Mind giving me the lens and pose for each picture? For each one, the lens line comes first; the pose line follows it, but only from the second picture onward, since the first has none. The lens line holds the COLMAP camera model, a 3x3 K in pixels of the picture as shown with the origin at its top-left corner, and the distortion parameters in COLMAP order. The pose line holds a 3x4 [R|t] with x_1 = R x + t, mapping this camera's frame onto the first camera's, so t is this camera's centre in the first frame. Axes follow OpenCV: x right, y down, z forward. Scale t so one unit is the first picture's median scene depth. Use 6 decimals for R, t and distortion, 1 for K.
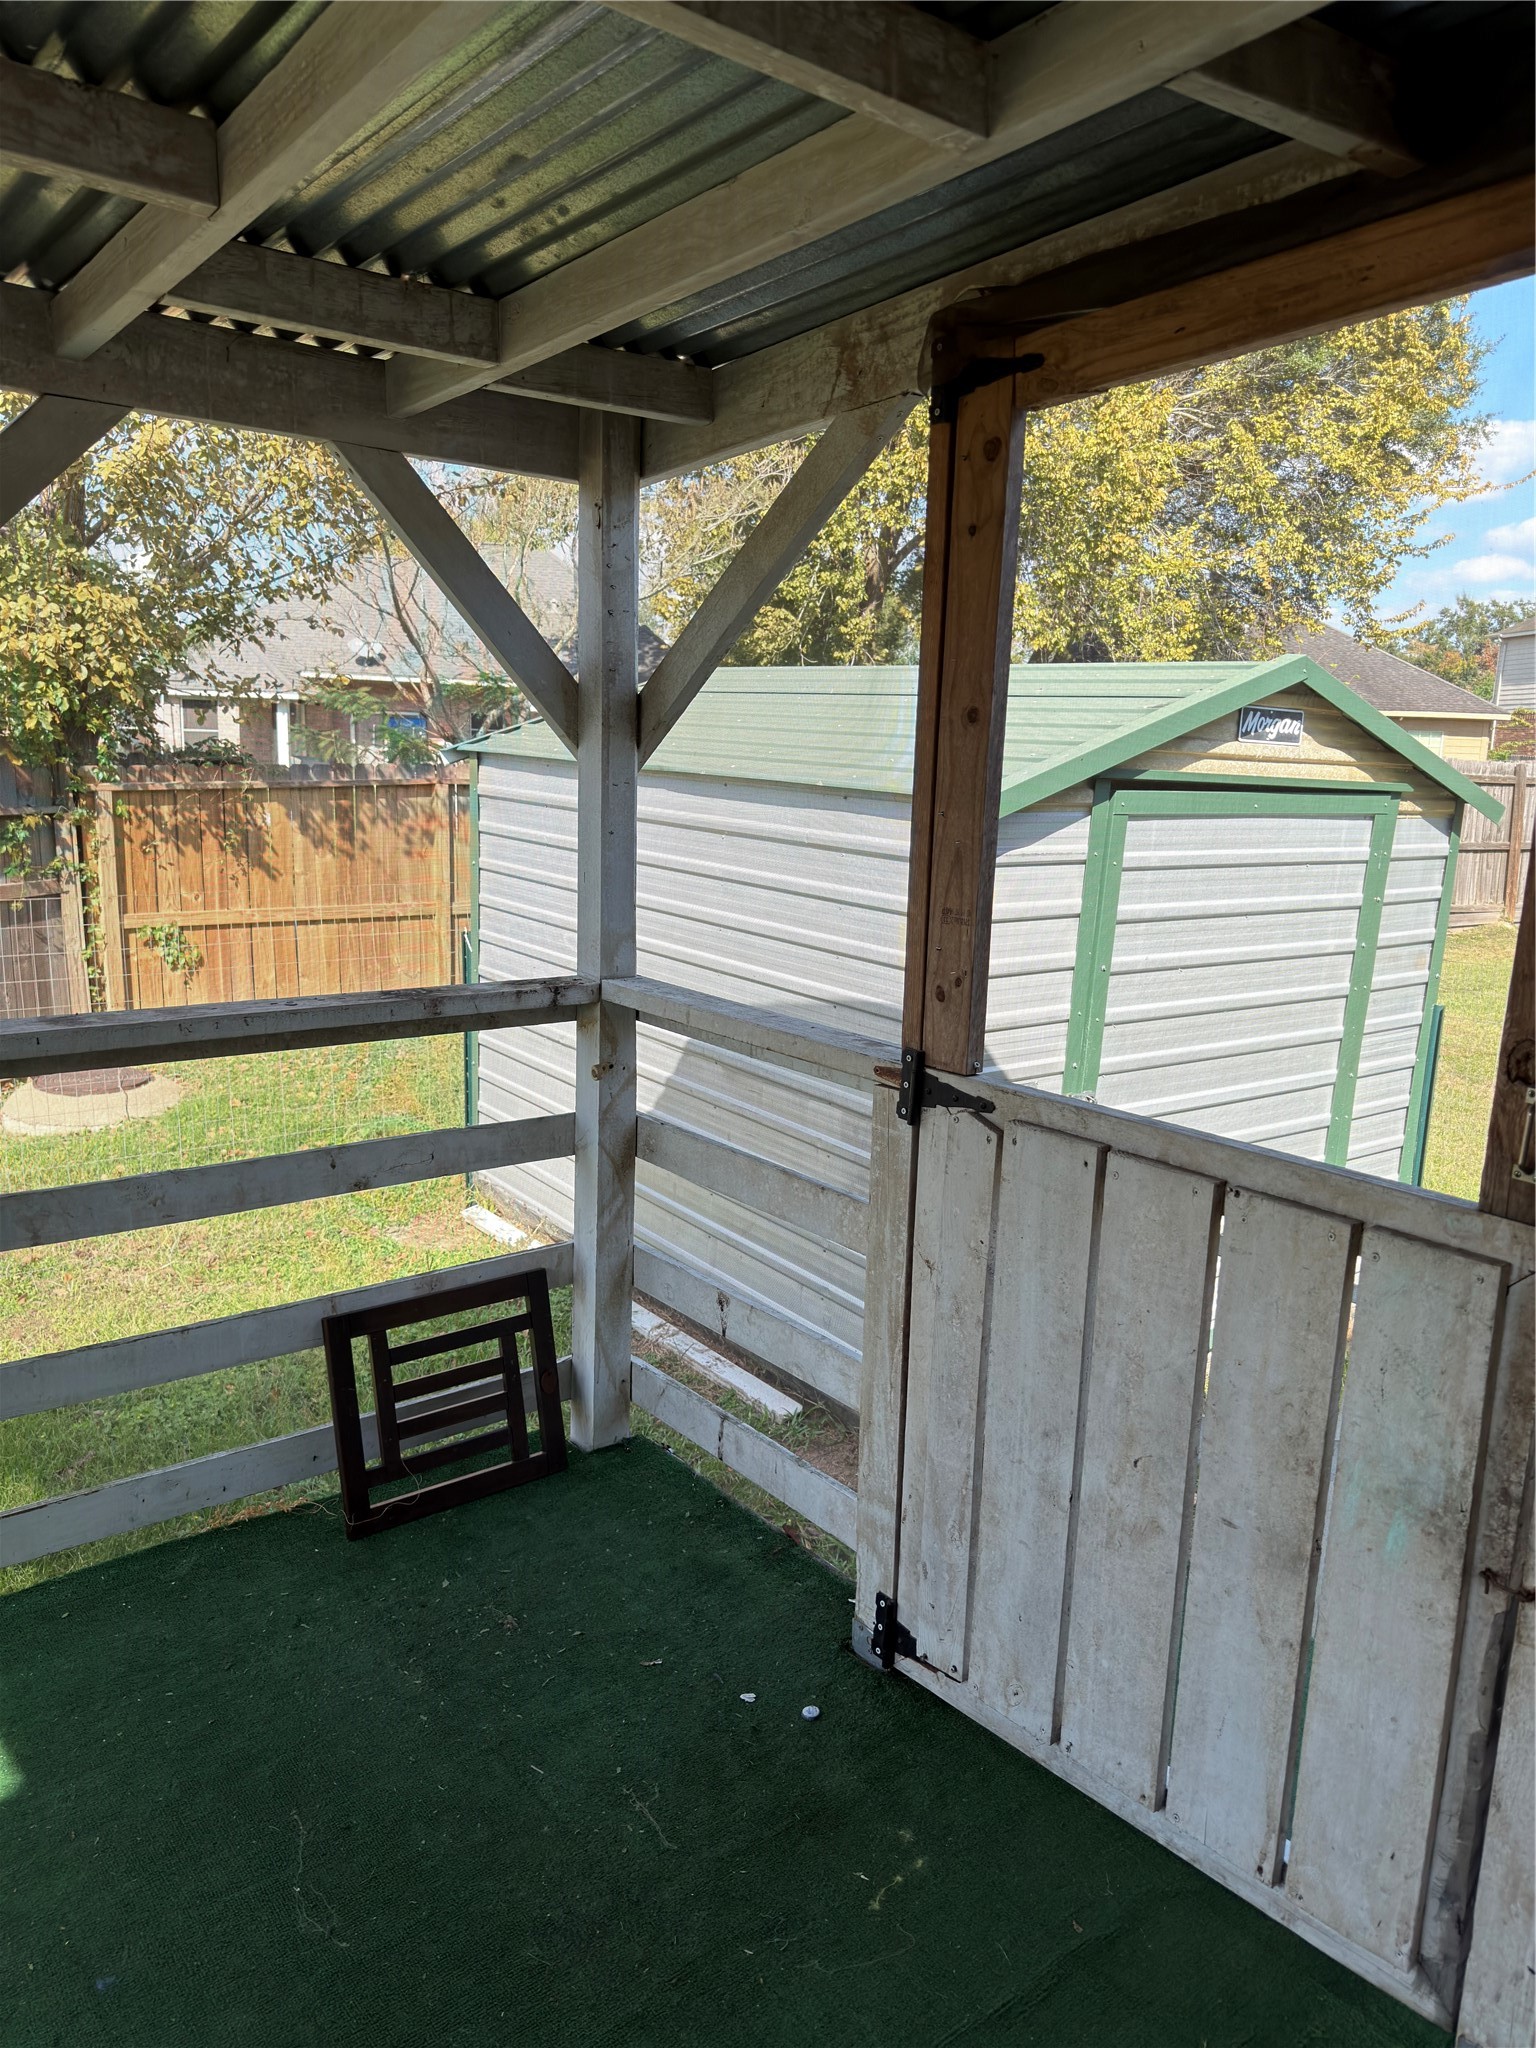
lens RADIAL K [[1451.7, 0, 836.5], [0, 1451.7, 1042.5], [0, 0, 1]] dist [0.037557, -0.049048]
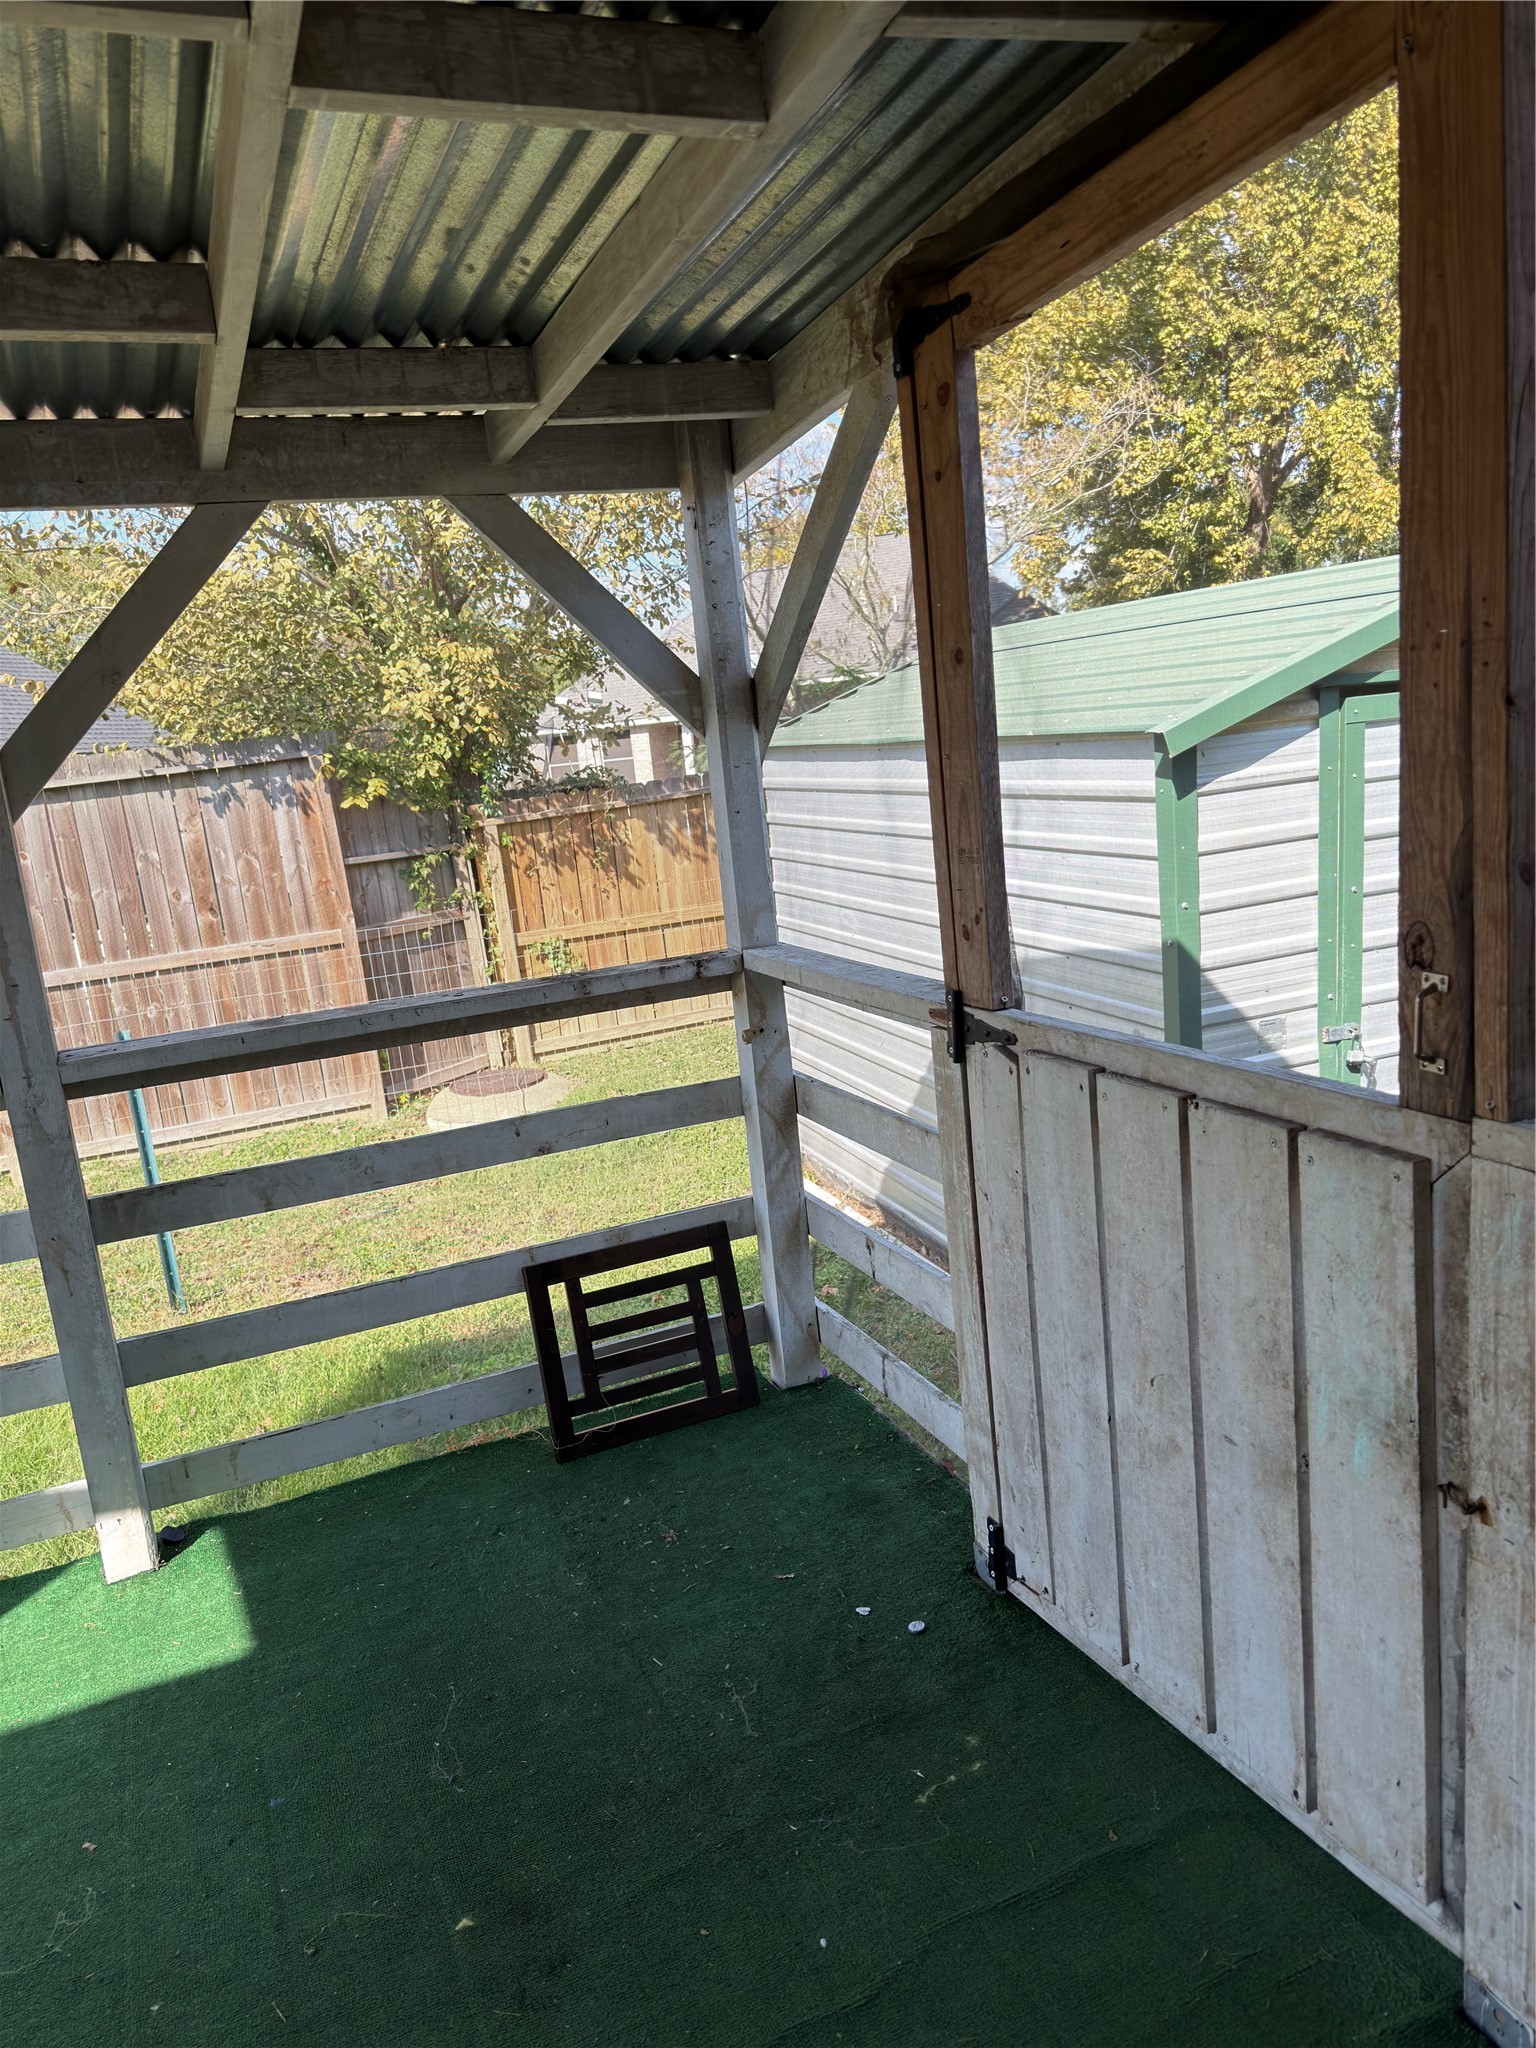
lens RADIAL K [[1451.7, 0, 785.2], [0, 1451.7, 1041.1], [0, 0, 1]] dist [0.037557, -0.049048]
pose [[0.951580, -0.071442, -0.298983, 0.246730], [0.076958, 0.997012, 0.006698, 0.025715], [0.297611, -0.029383, 0.954235, -0.017426]]
